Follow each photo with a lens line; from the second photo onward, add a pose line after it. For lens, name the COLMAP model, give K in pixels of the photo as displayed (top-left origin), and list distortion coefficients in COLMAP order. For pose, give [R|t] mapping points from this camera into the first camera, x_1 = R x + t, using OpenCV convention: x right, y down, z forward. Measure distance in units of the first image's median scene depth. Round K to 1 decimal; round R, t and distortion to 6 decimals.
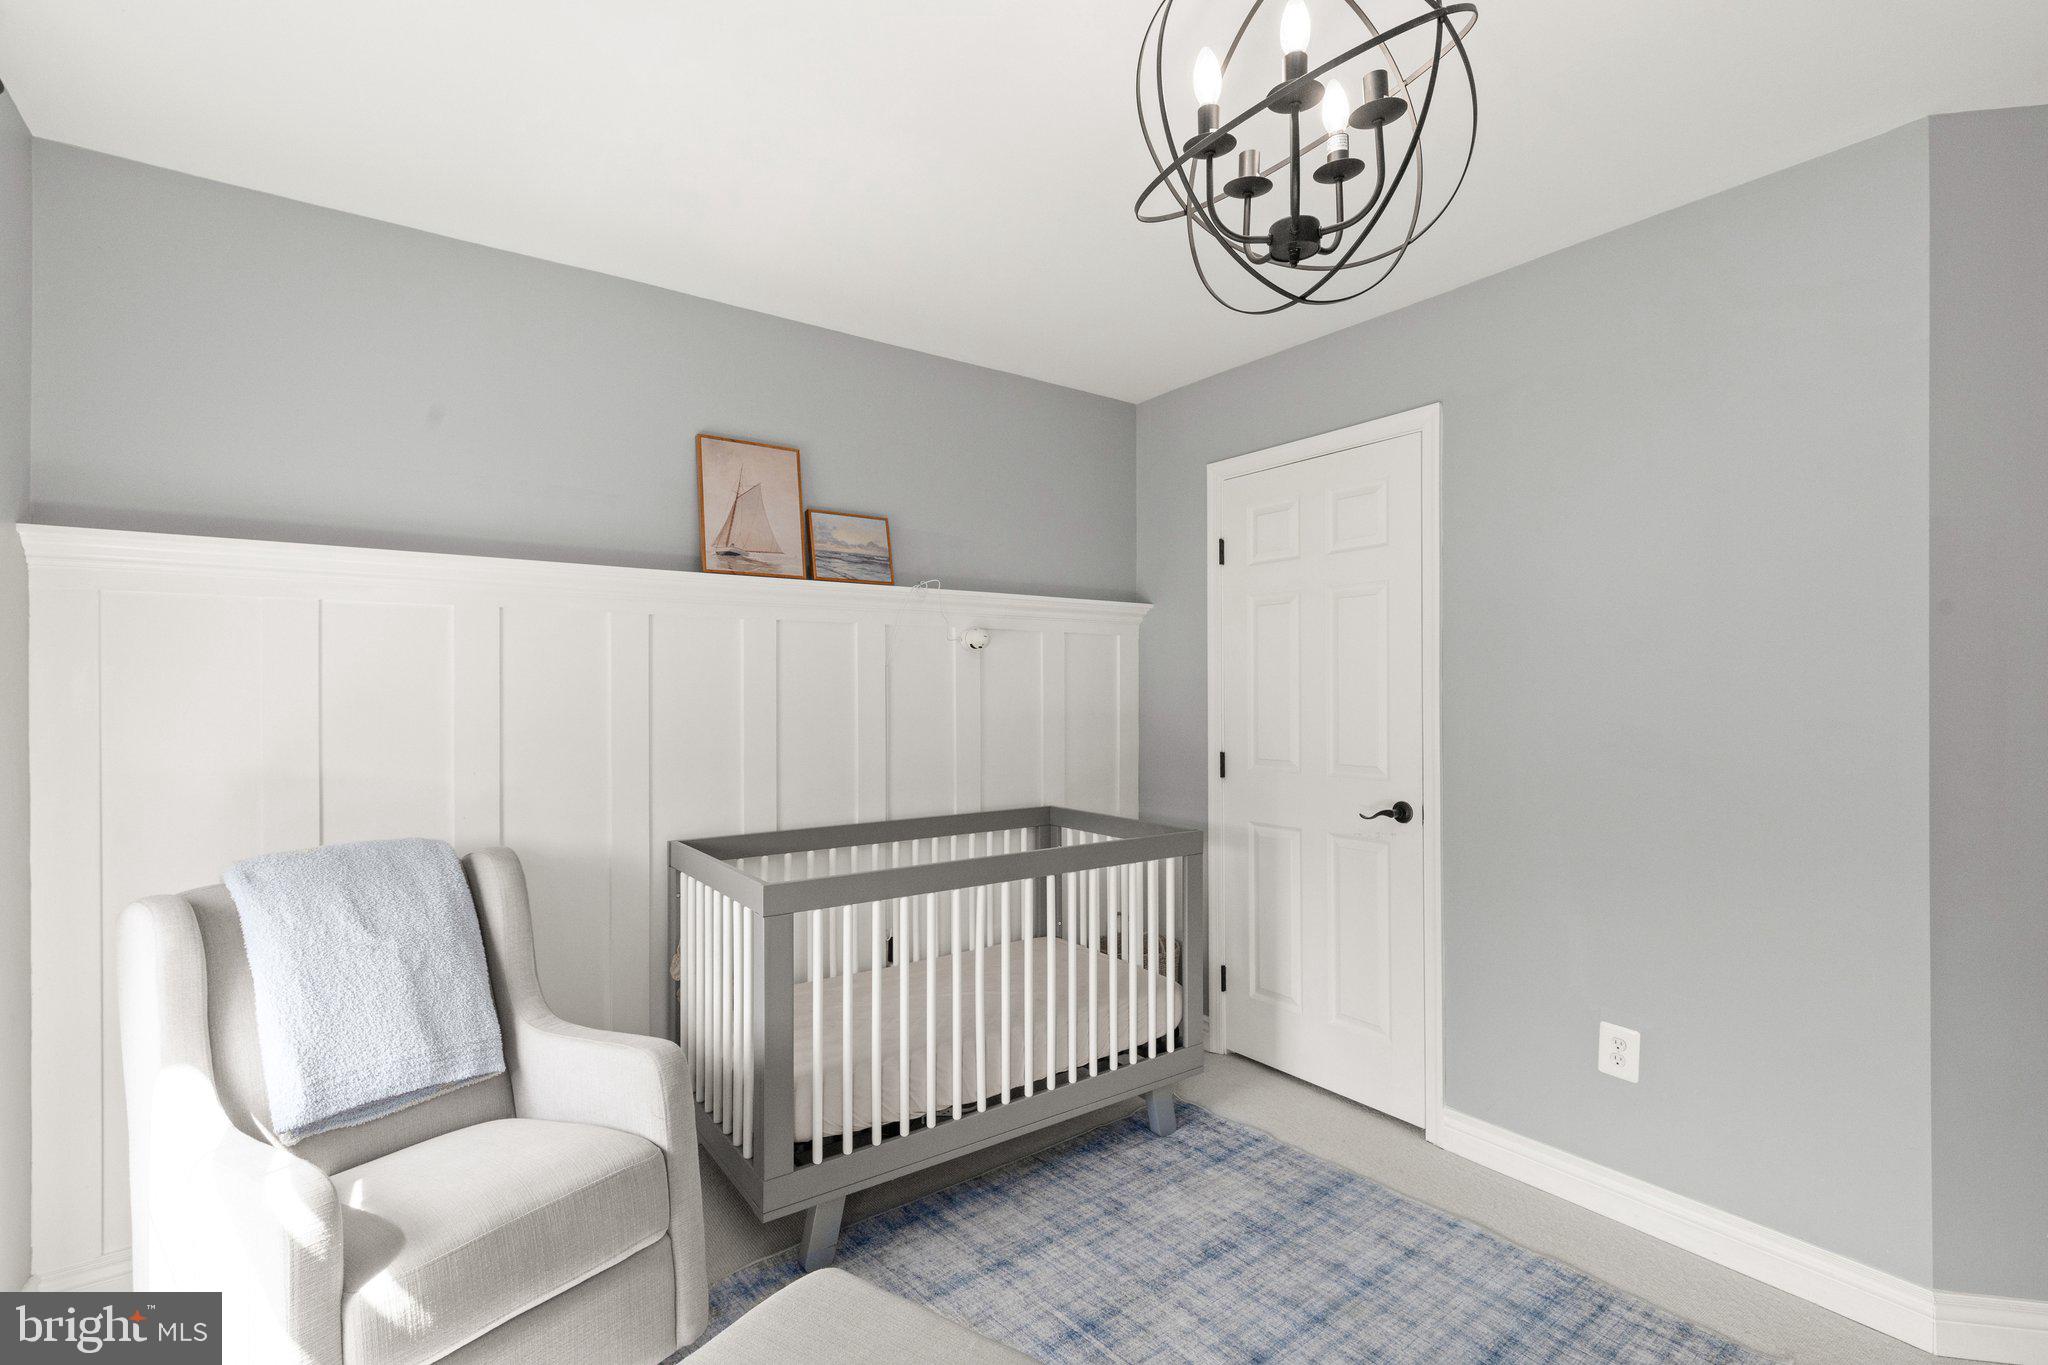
lens RADIAL K [[948.3, 0, 1024.0], [0, 948.3, 682.5], [0, 0, 1]] dist [0.007425, -0.000469]
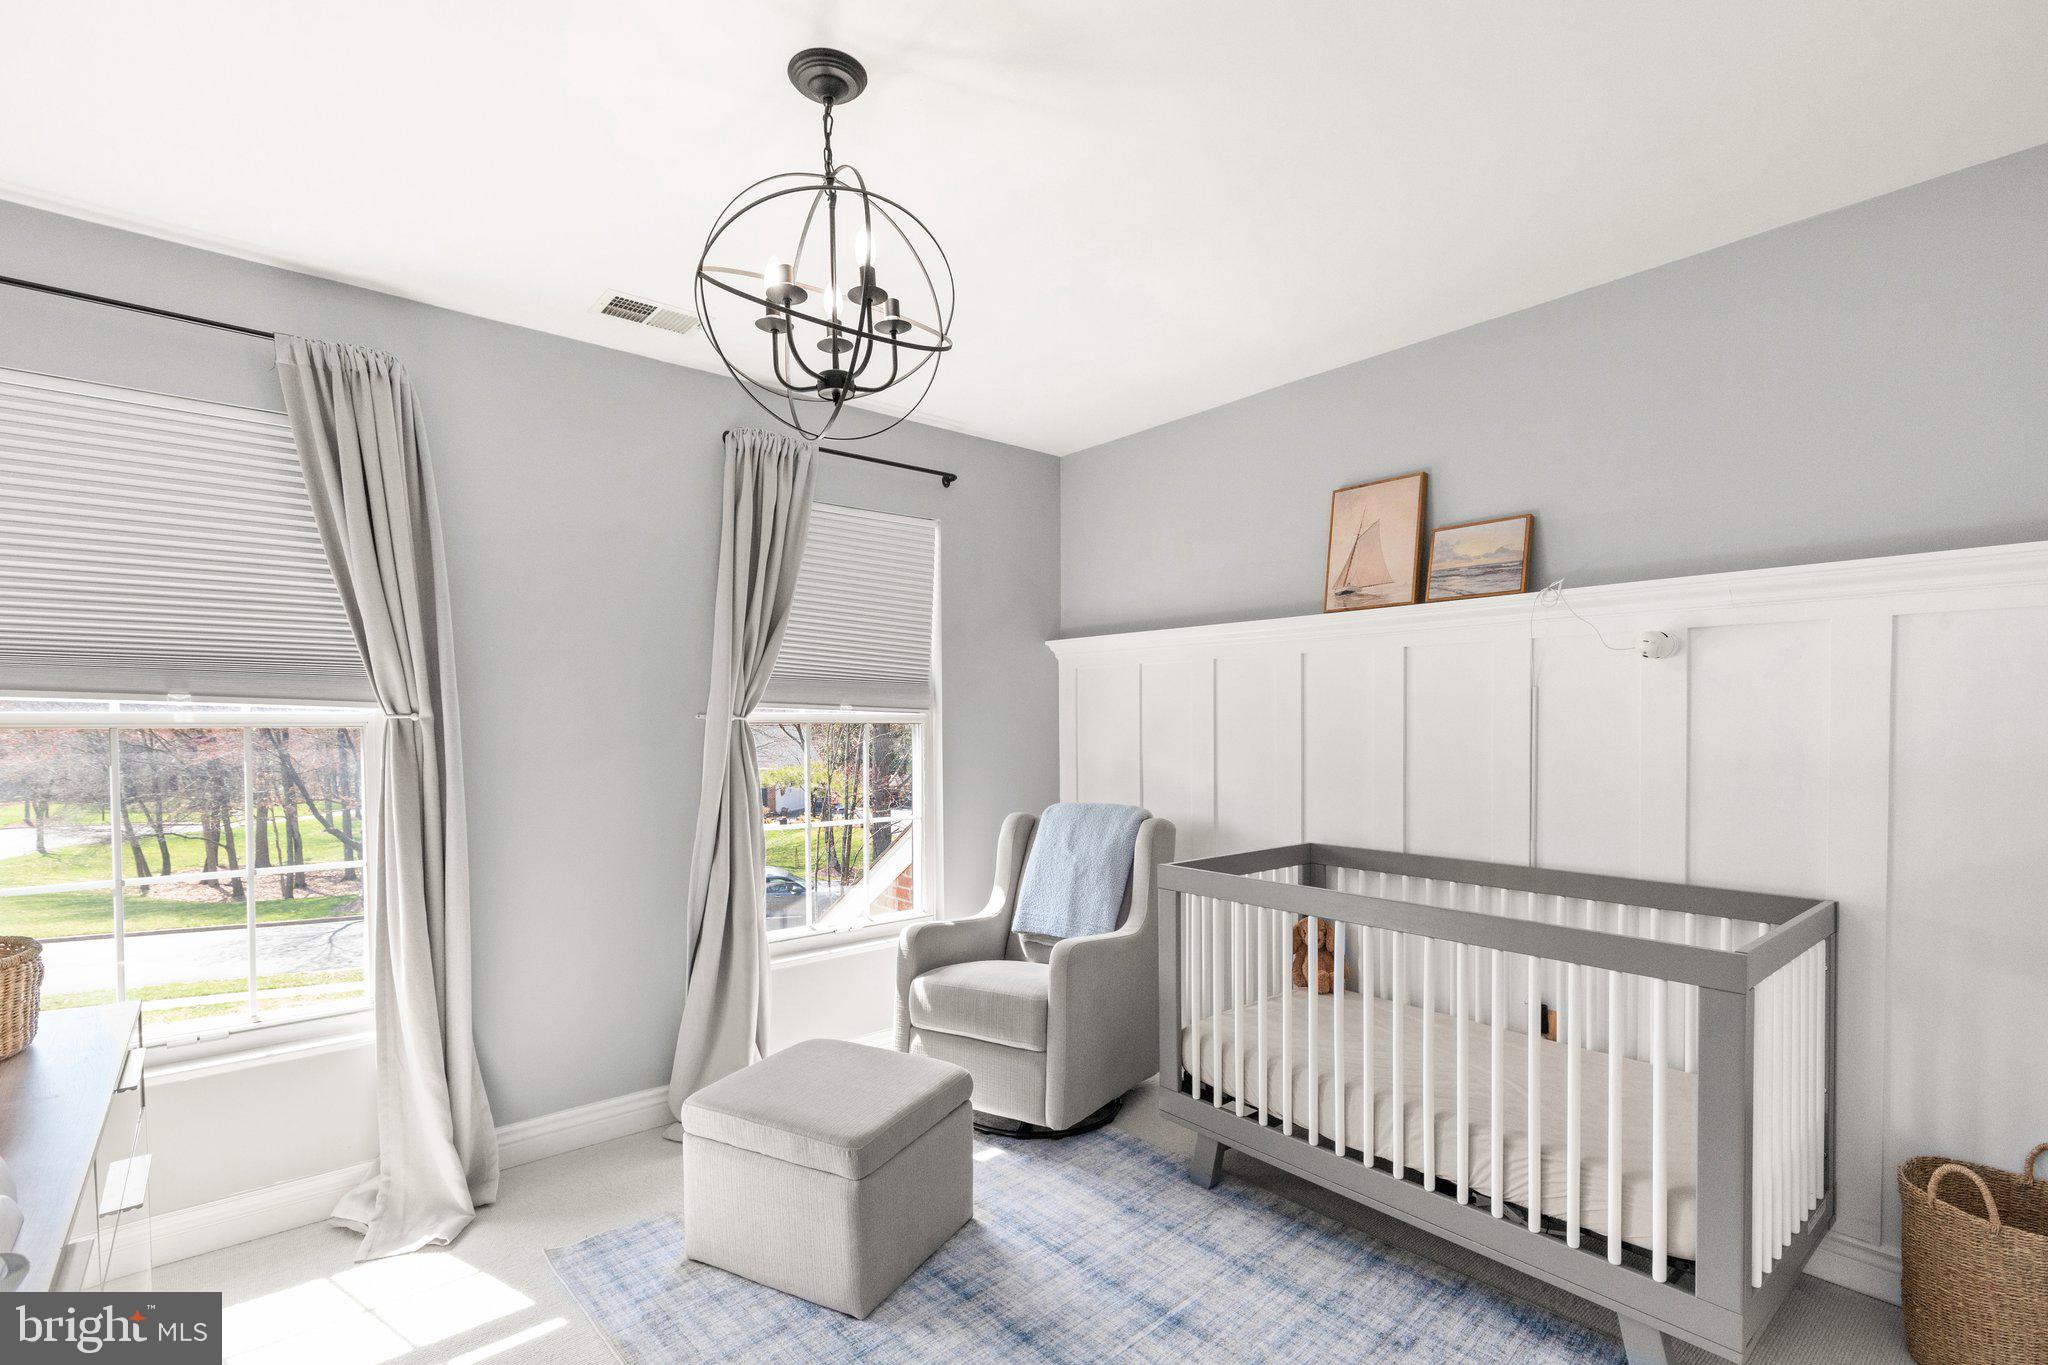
lens RADIAL K [[938.4, 0, 1021.4], [0, 938.4, 738.2], [0, 0, 1]] dist [0.001909, -0.000092]
pose [[0.066402, 0.025462, -0.997468, 0.727224], [0.014321, 0.999547, 0.026468, 0.000034], [0.997690, -0.016042, 0.066007, 0.520131]]
